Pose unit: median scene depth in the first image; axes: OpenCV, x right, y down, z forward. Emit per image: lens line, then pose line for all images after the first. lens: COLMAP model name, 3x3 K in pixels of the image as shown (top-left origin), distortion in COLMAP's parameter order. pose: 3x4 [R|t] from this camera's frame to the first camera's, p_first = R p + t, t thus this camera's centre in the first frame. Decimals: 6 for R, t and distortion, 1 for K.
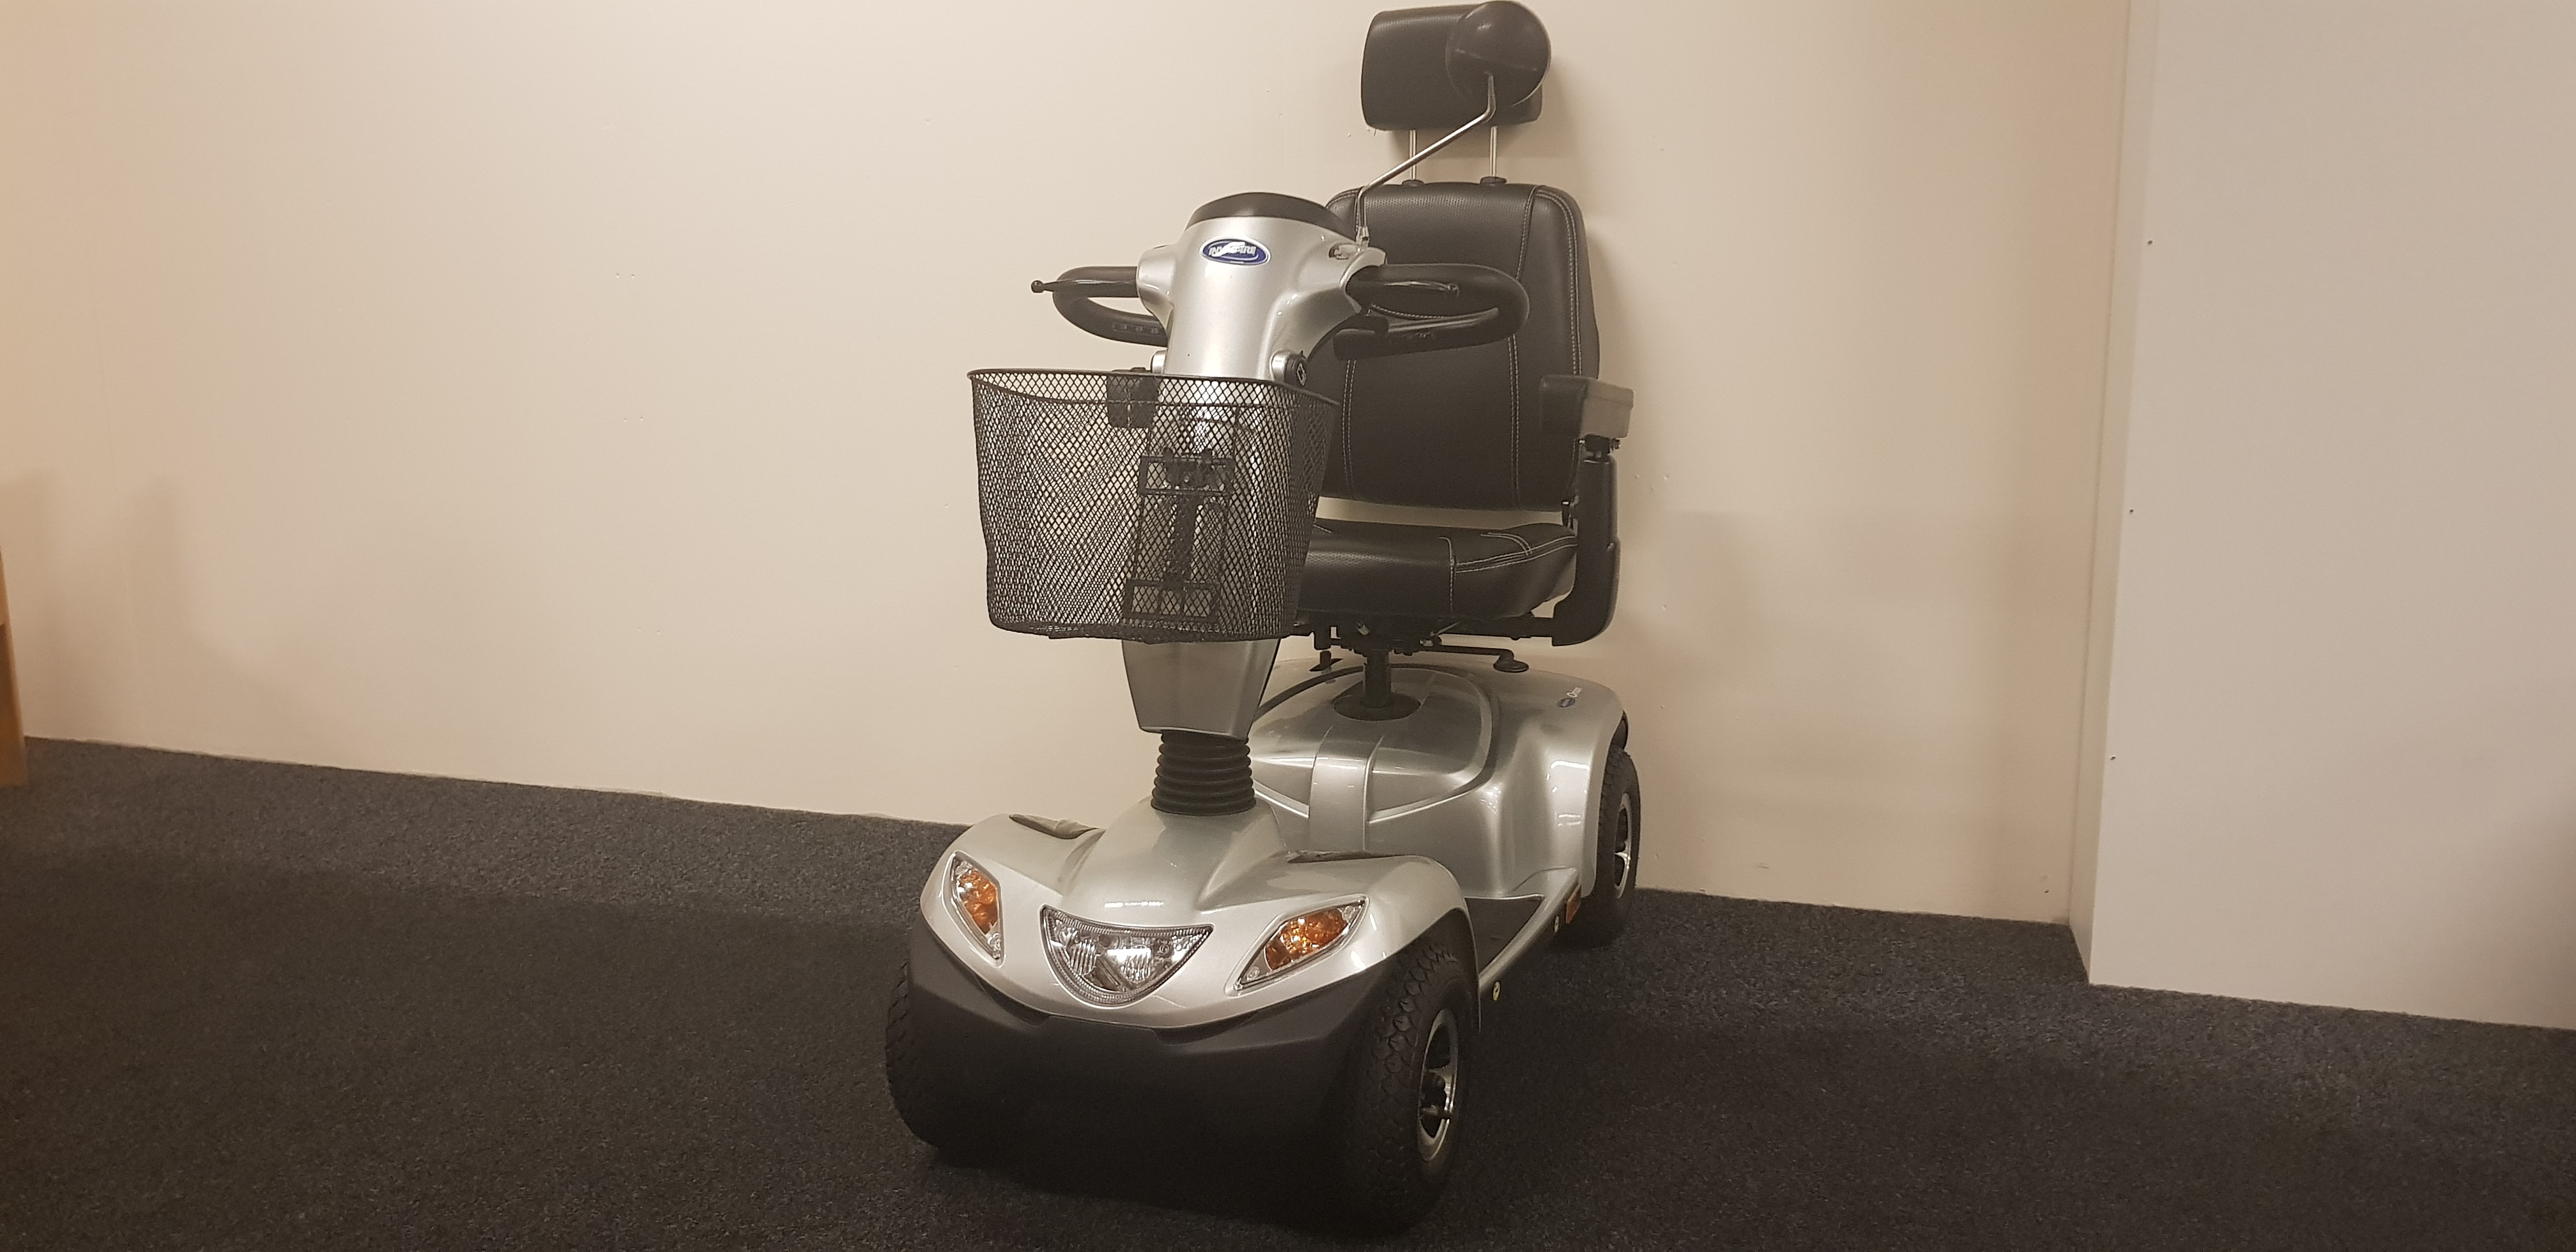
lens RADIAL K [[2031.3, 0, 1284.7], [0, 2031.3, 569.0], [0, 0, 1]] dist [0.029235, -0.073496]
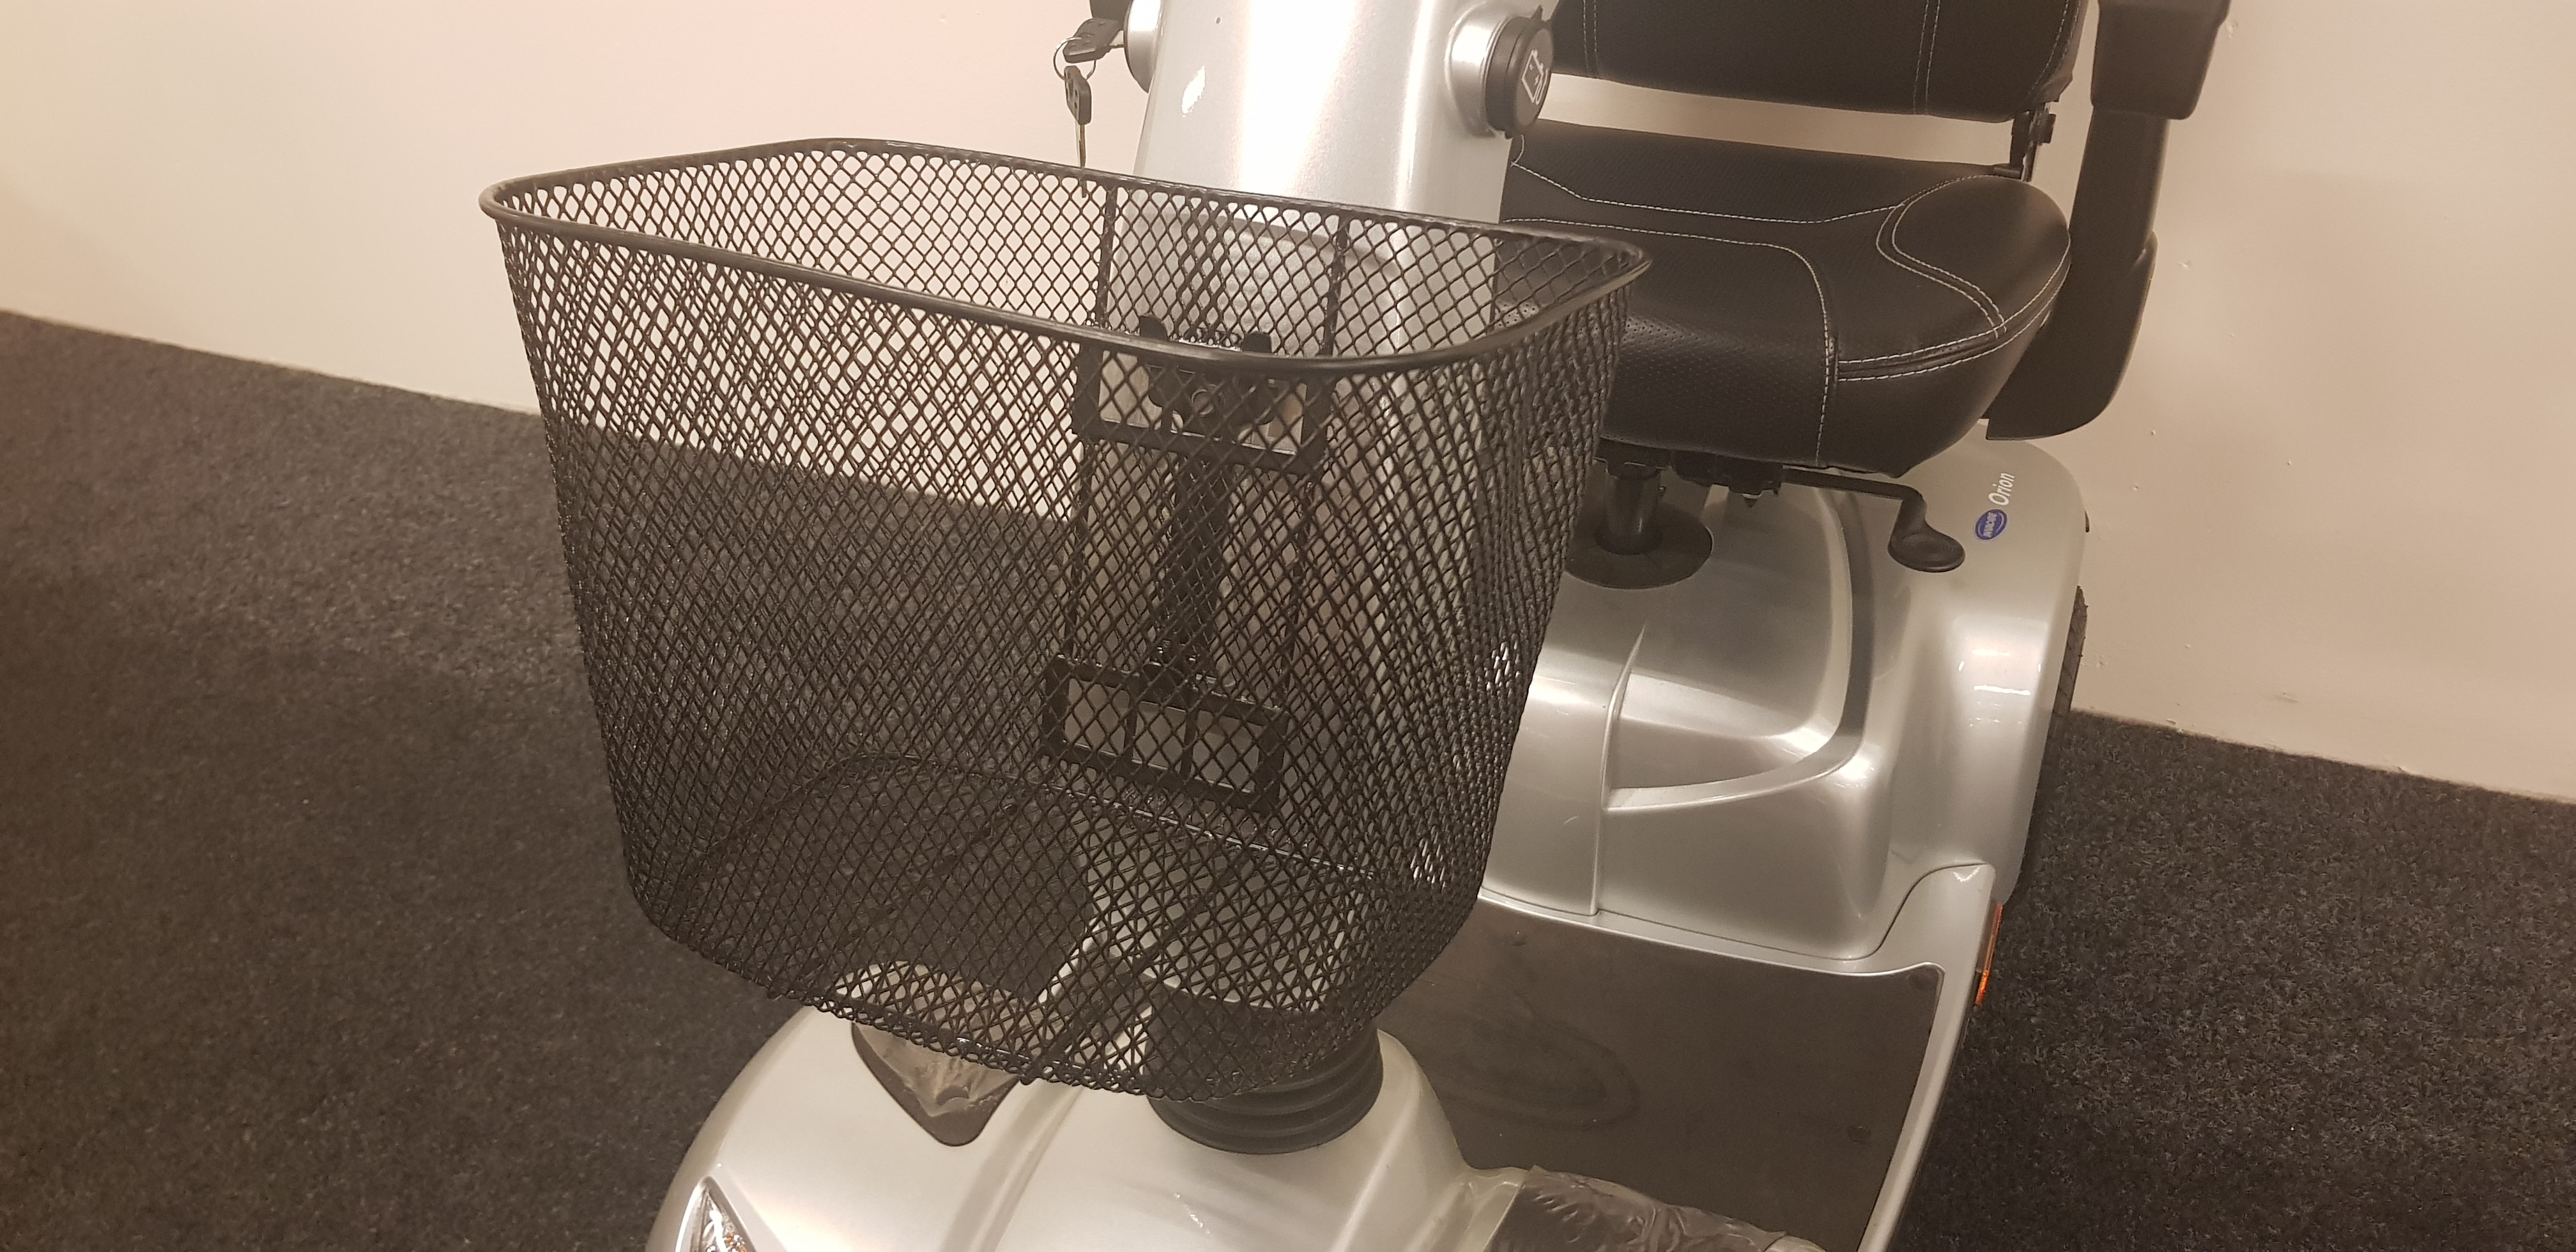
lens RADIAL K [[2031.3, 0, 1280.5], [0, 2031.3, 614.5], [0, 0, 1]] dist [0.029235, -0.073496]
pose [[0.994292, 0.033546, -0.101278, 0.002975], [0.005431, 0.932135, 0.362070, -0.111748], [0.106551, -0.360554, 0.926633, 0.508345]]
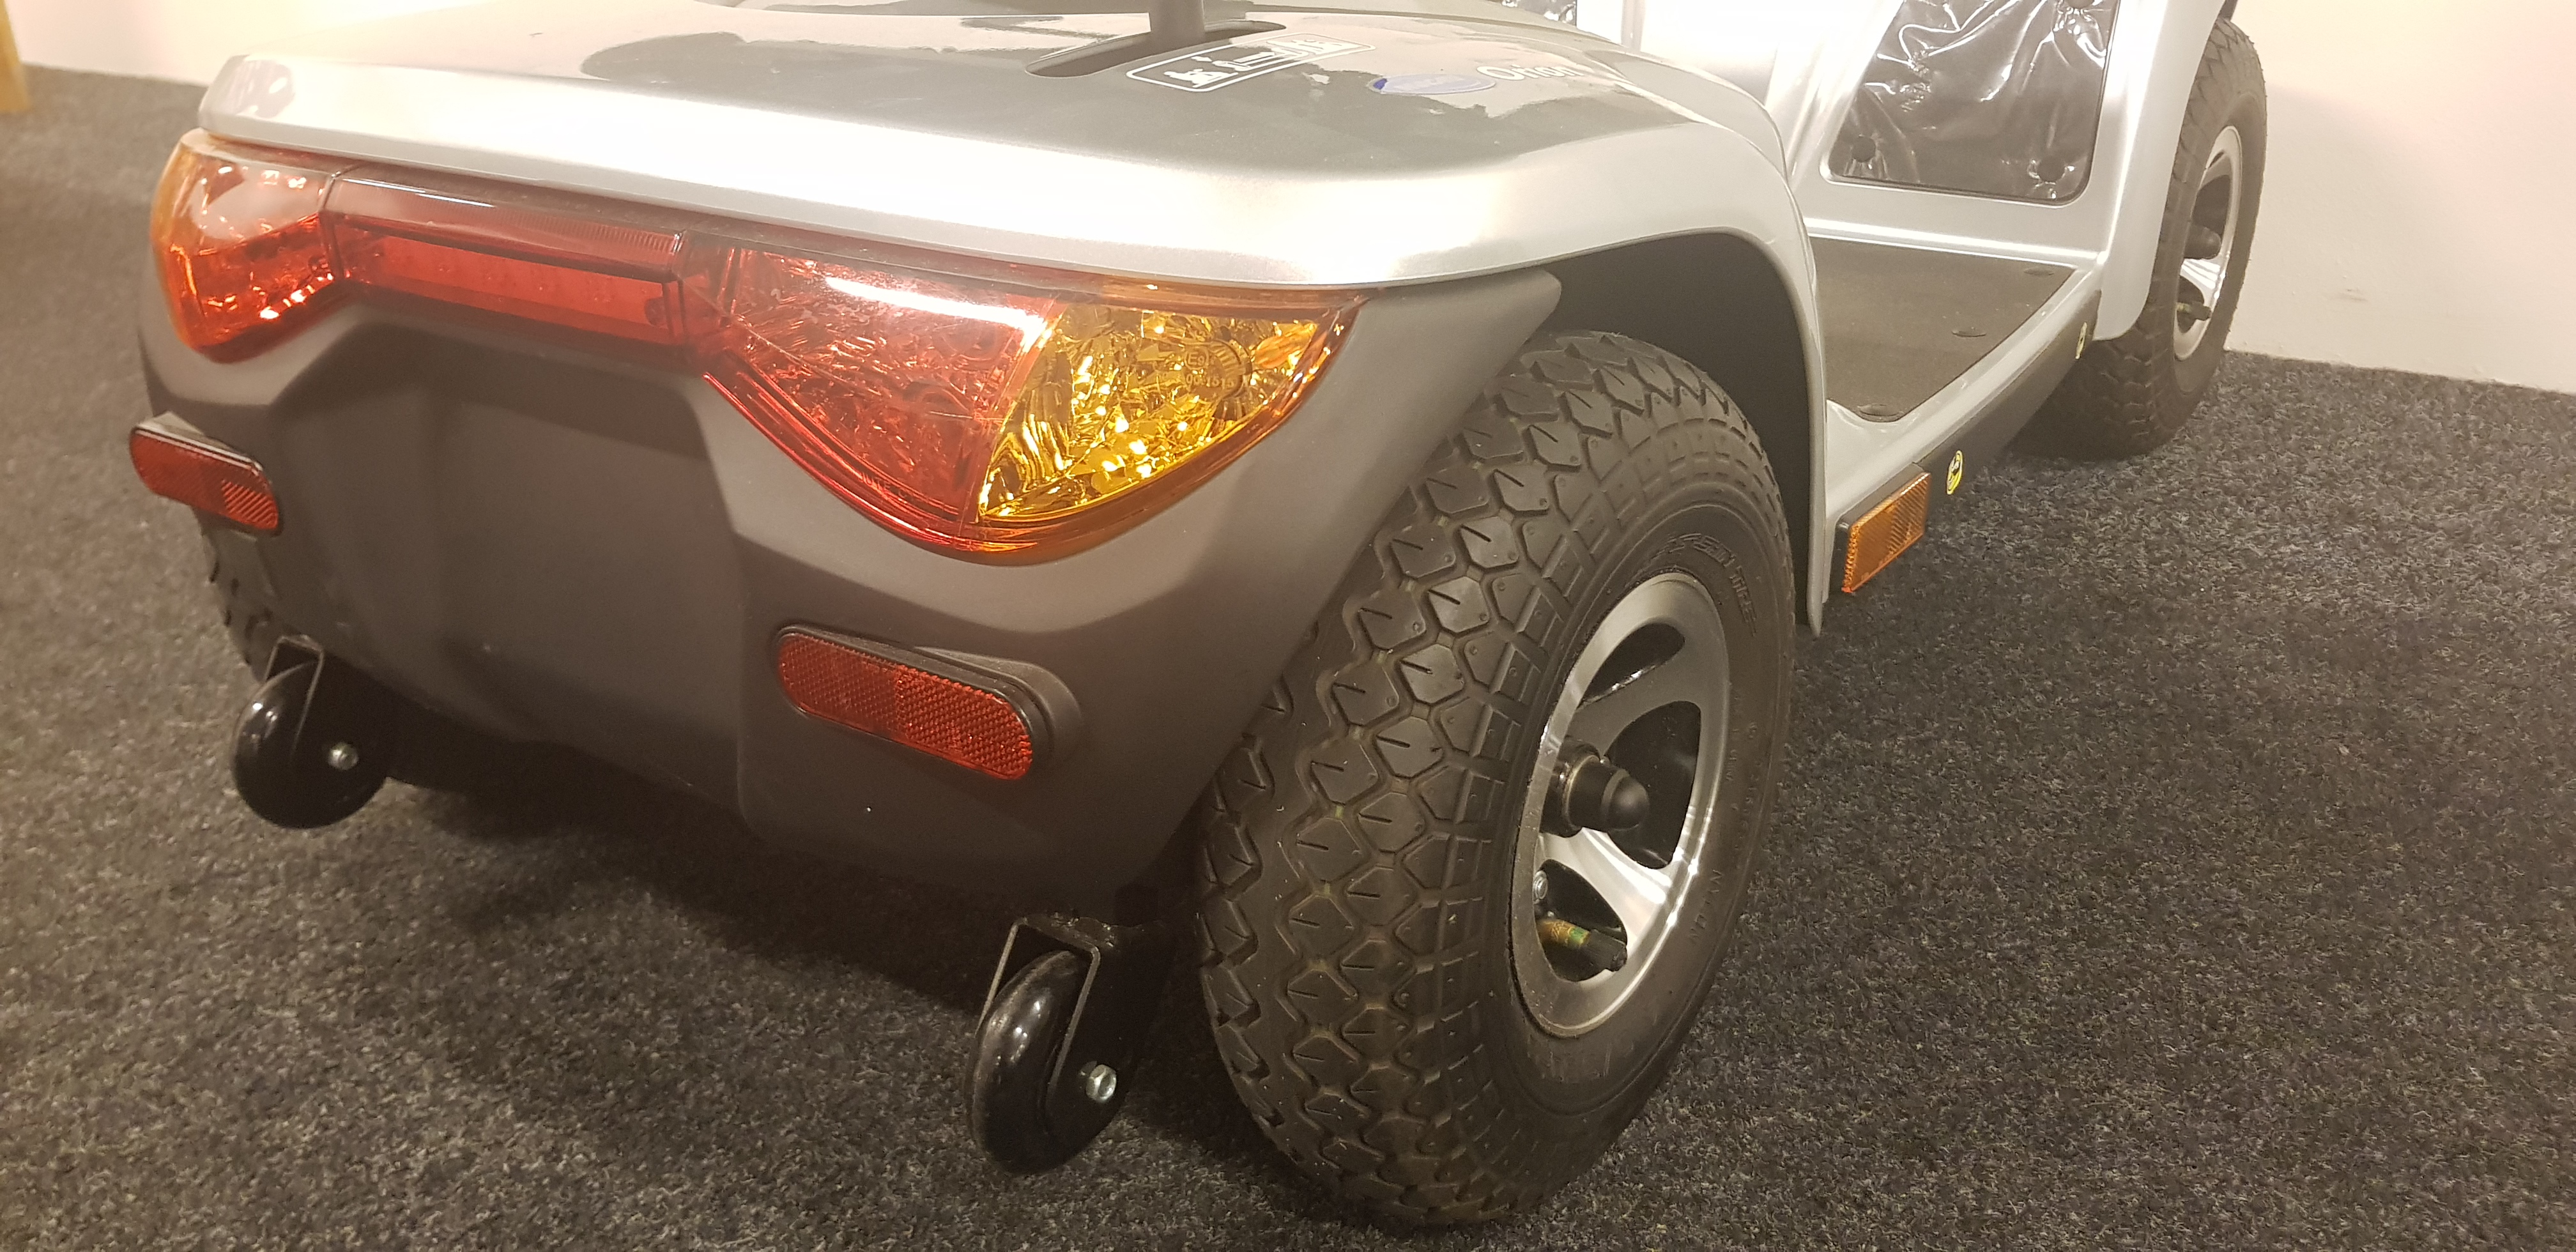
lens RADIAL K [[2031.3, 0, 1307.1], [0, 2031.3, 653.1], [0, 0, 1]] dist [0.029235, -0.073496]
pose [[0.954699, 0.100247, -0.280178, 0.166779], [-0.025456, 0.965609, 0.258751, 0.128647], [0.296481, -0.239897, 0.924418, 0.530392]]
